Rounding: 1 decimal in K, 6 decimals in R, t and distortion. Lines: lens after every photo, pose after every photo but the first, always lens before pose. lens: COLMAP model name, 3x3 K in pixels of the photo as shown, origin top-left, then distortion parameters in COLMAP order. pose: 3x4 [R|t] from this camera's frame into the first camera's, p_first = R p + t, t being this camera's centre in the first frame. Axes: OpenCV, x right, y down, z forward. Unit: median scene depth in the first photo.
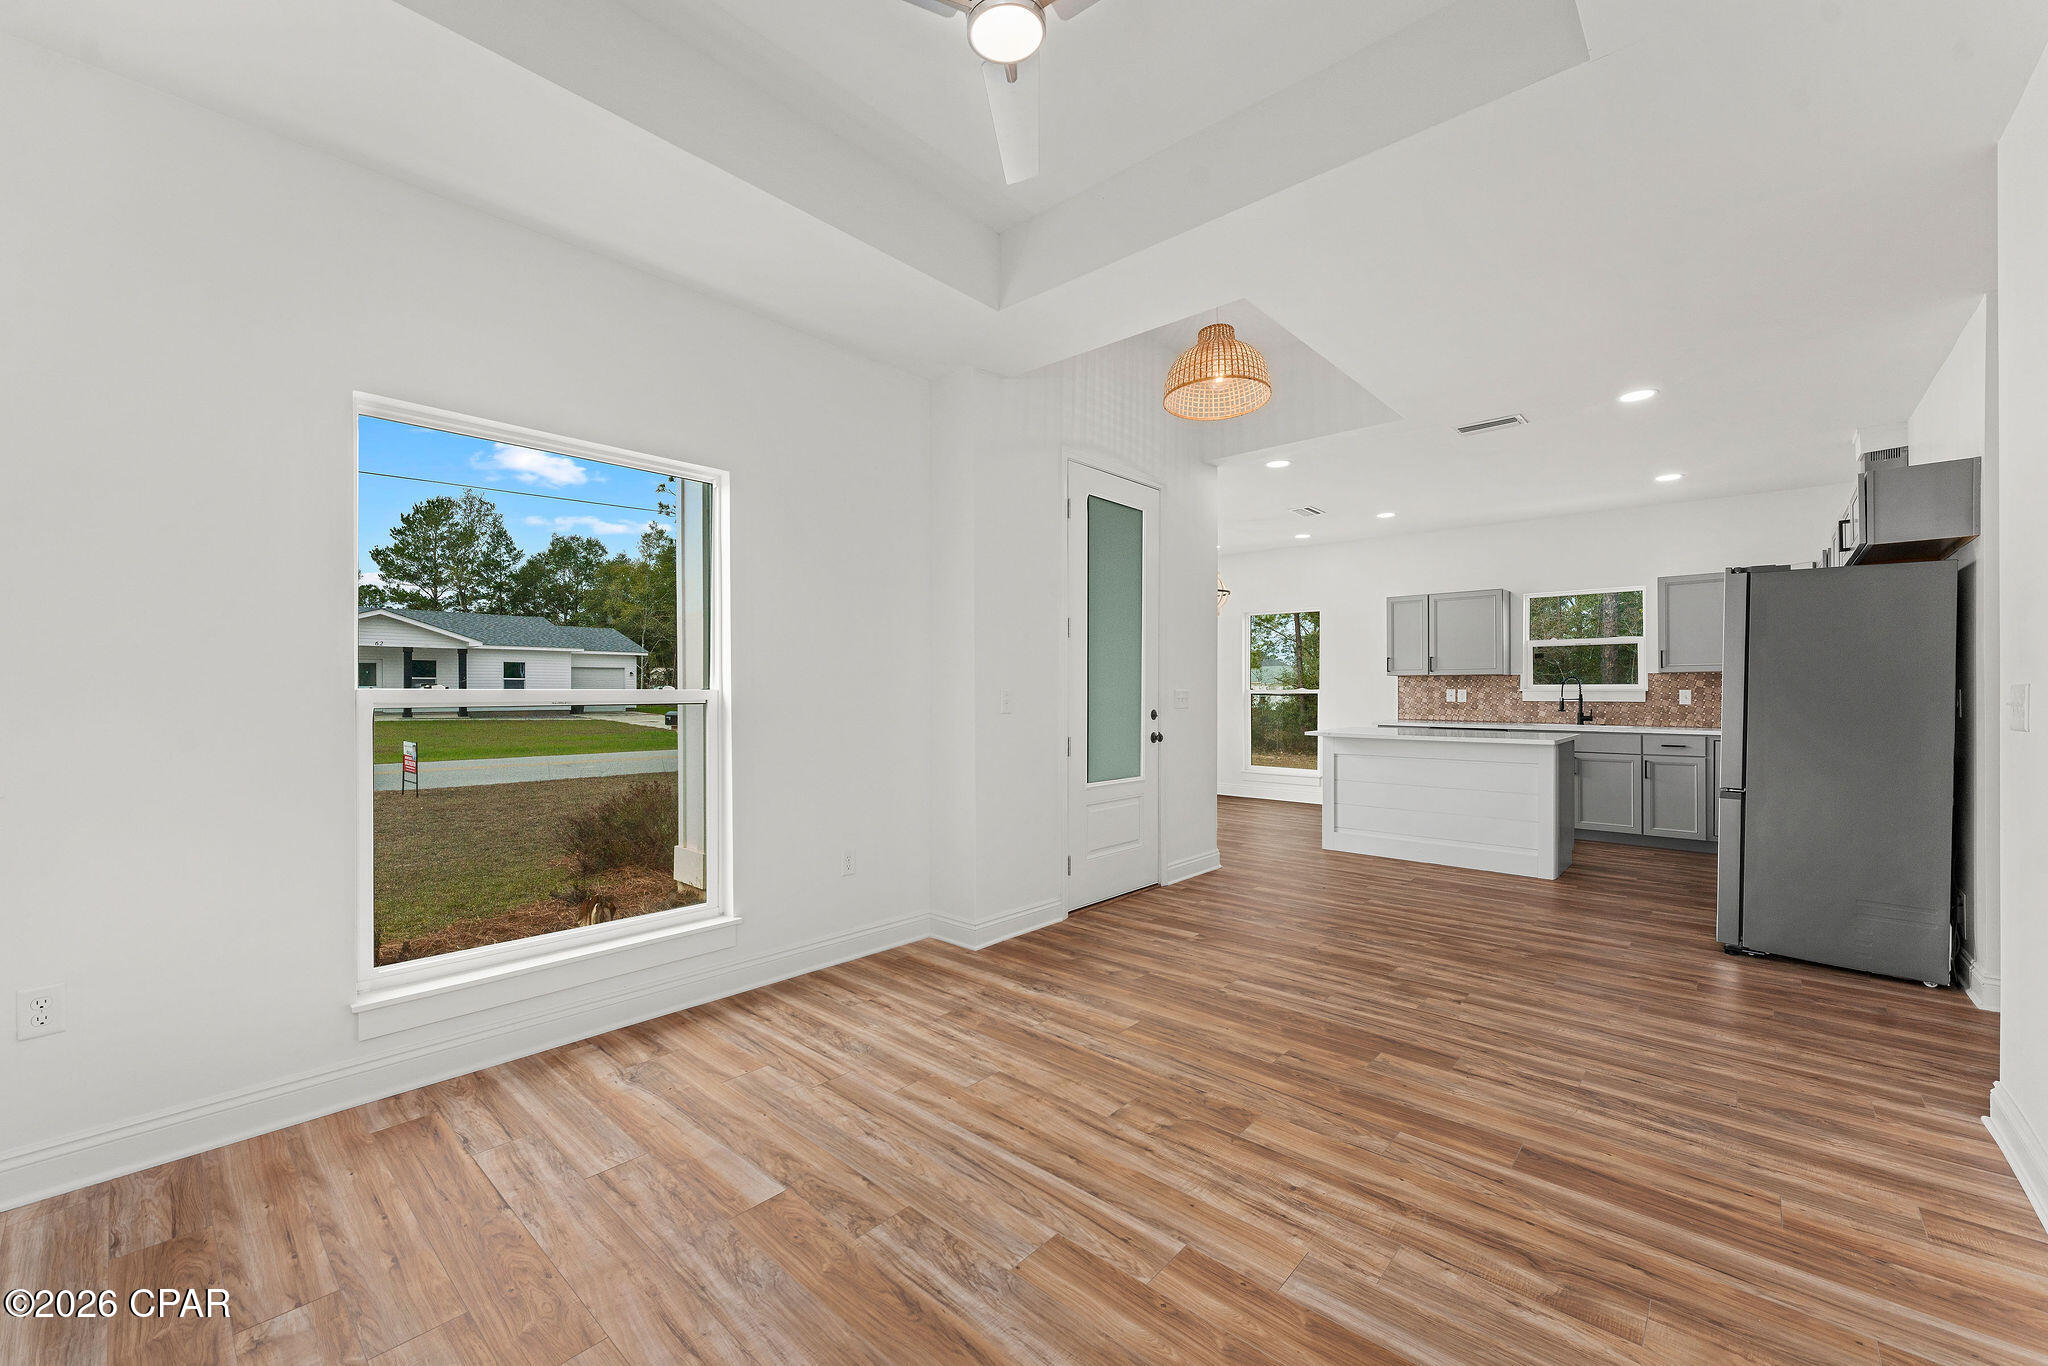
lens RADIAL K [[817.1, 0, 1014.9], [0, 817.1, 692.0], [0, 0, 1]] dist [-0.003057, 0.001153]
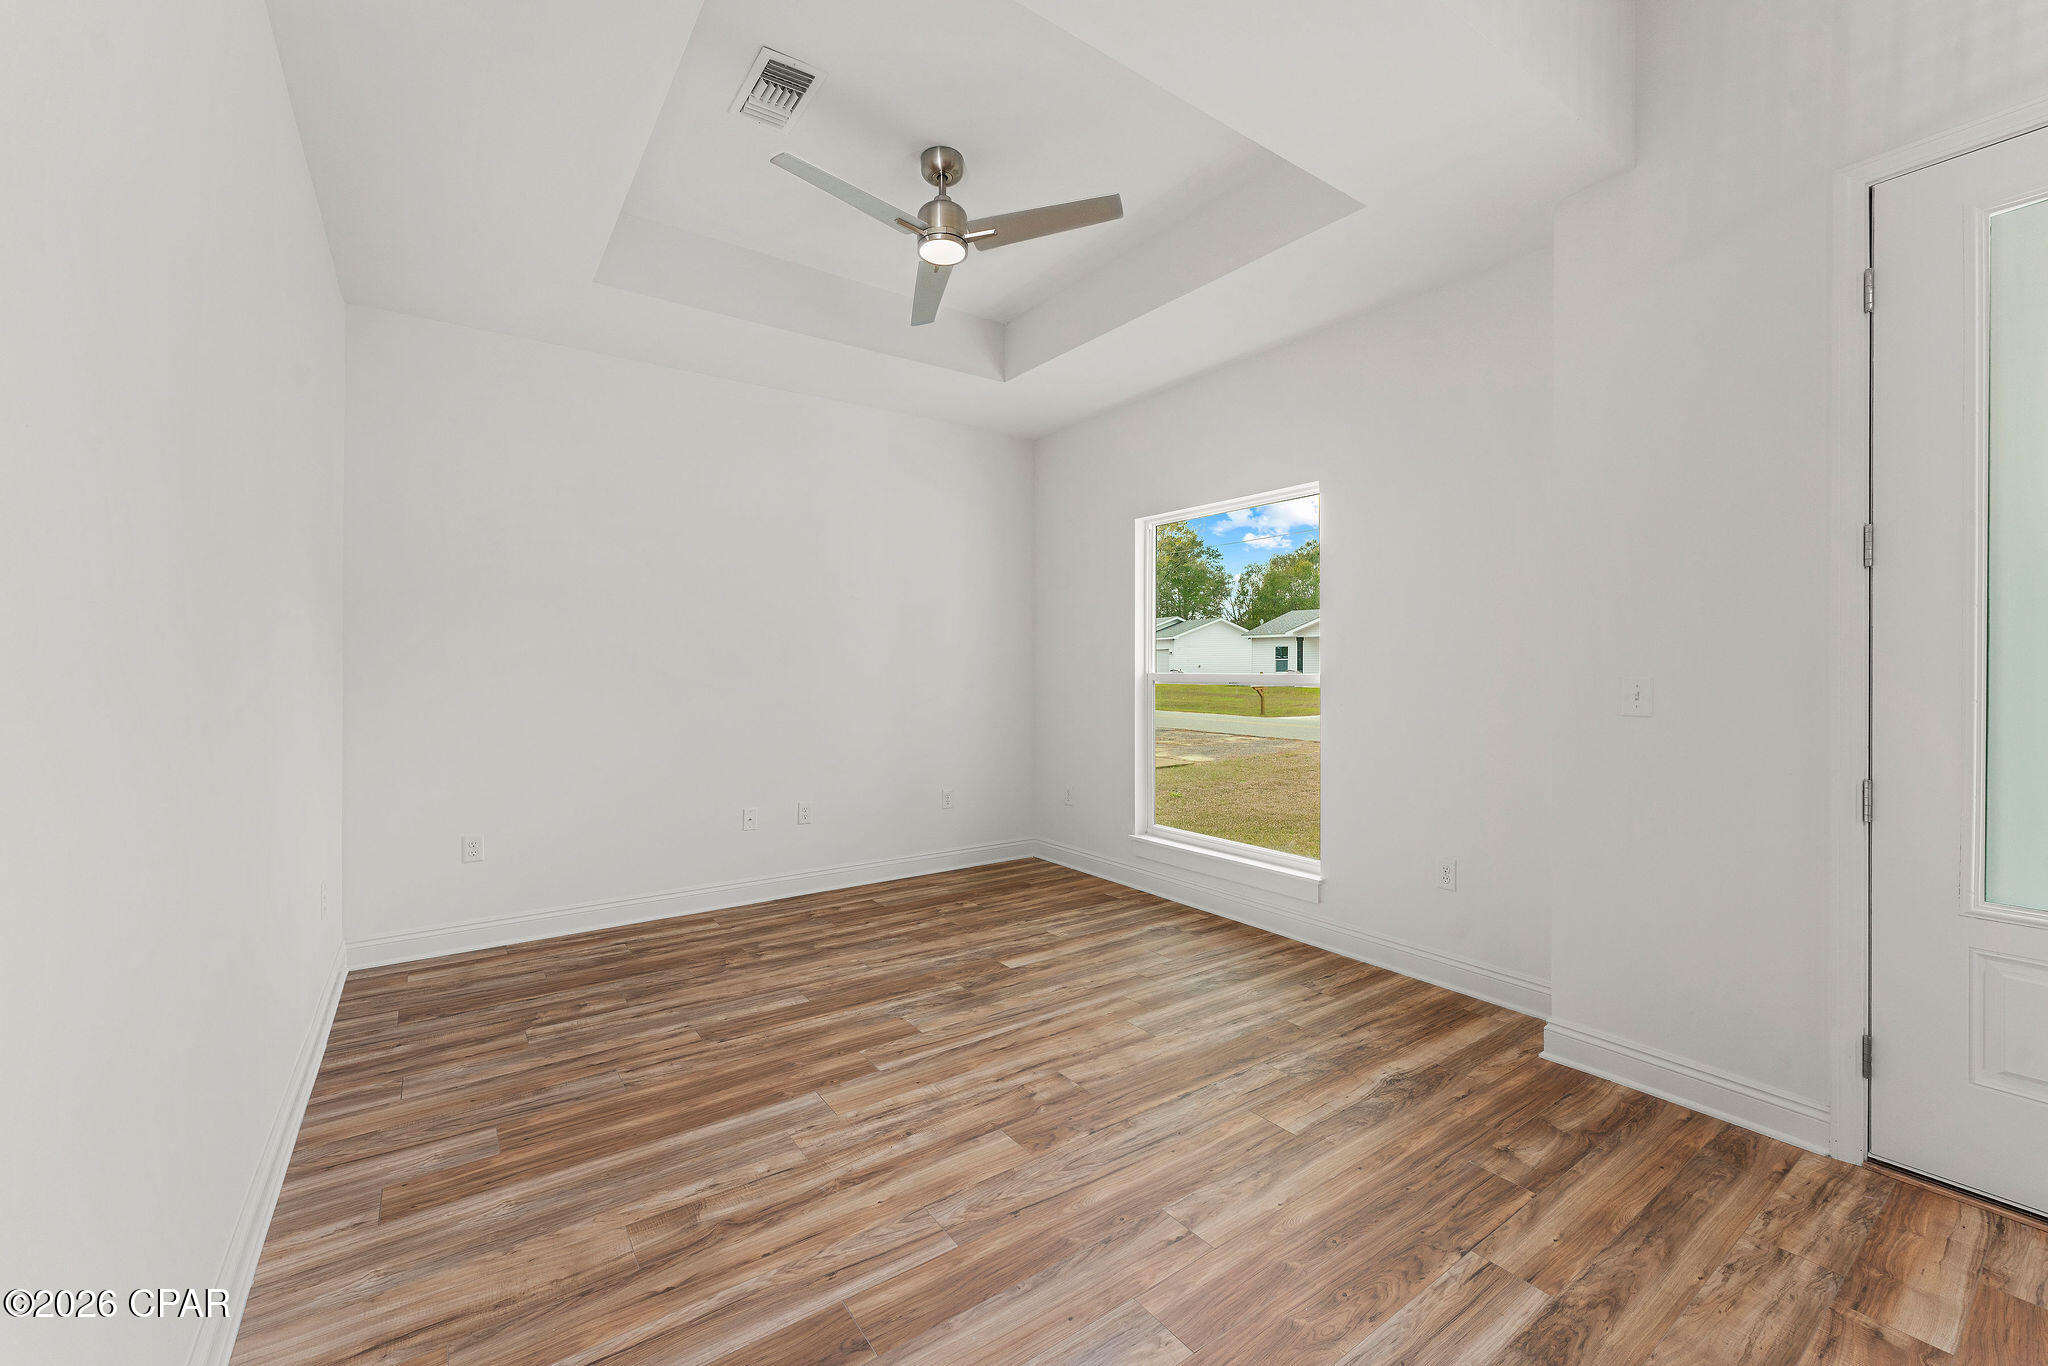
lens RADIAL K [[817.1, 0, 1010.7], [0, 817.1, 670.0], [0, 0, 1]] dist [-0.003057, 0.001153]
pose [[-0.222197, -0.001049, -0.975001, 0.639543], [-0.007577, 0.999971, 0.000651, -0.004070], [0.974972, 0.007532, -0.222199, 0.640064]]
